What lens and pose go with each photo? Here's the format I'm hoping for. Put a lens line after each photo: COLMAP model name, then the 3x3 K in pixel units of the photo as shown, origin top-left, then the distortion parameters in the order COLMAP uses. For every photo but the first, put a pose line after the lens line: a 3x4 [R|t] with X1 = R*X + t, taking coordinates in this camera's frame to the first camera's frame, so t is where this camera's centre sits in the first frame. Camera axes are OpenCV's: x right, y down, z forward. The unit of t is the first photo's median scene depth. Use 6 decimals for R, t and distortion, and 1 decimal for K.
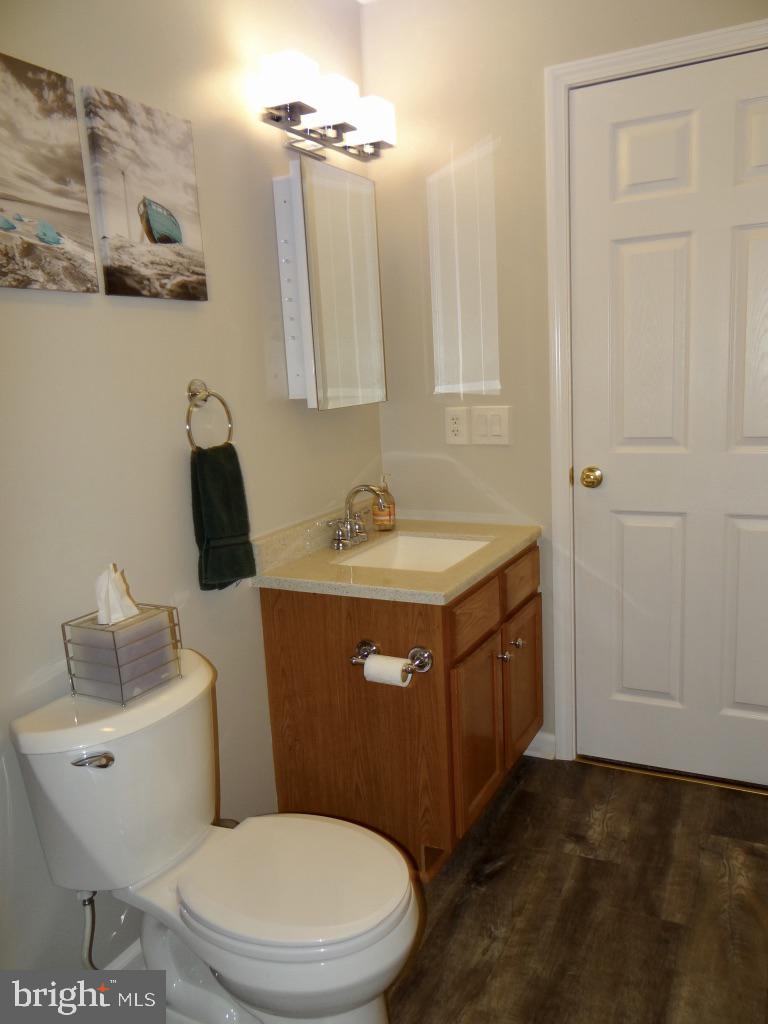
lens RADIAL K [[805.5, 0, 383.8], [0, 805.5, 516.5], [0, 0, 1]] dist [-0.000606, 0.001144]
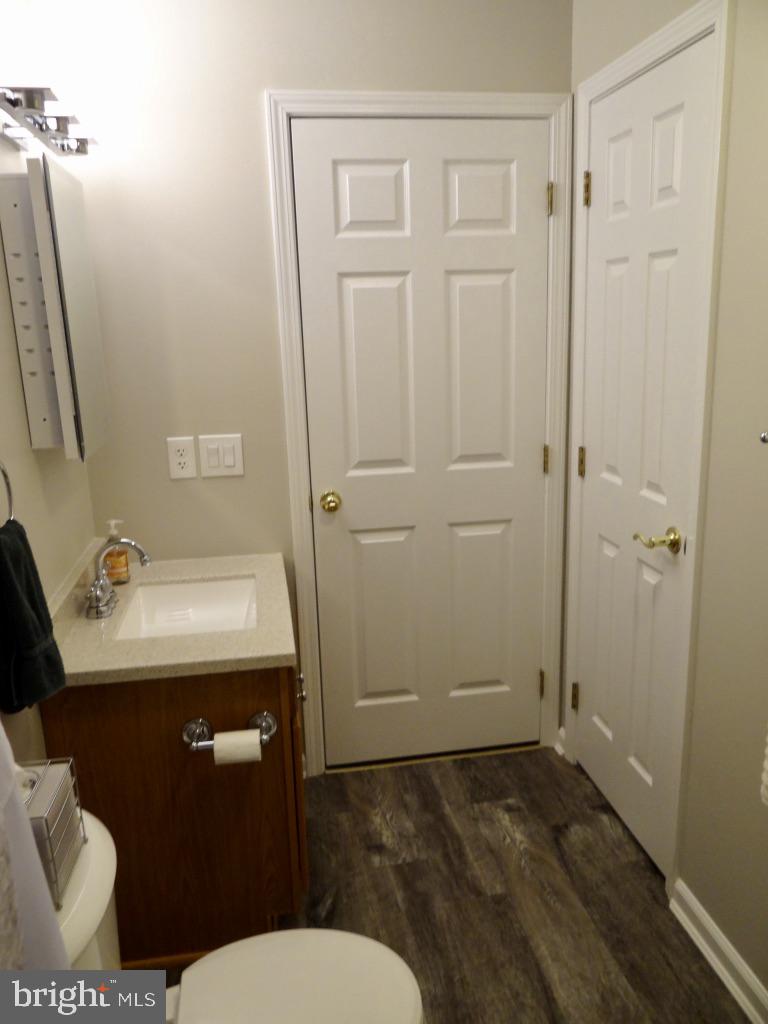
lens RADIAL K [[798.3, 0, 384.0], [0, 798.3, 512.0], [0, 0, 1]] dist [-0.011740, 0.005015]
pose [[0.807106, -0.110351, 0.580003, -0.311909], [0.095152, 0.993848, 0.056680, -0.097031], [-0.582689, 0.009442, 0.812640, 0.147391]]
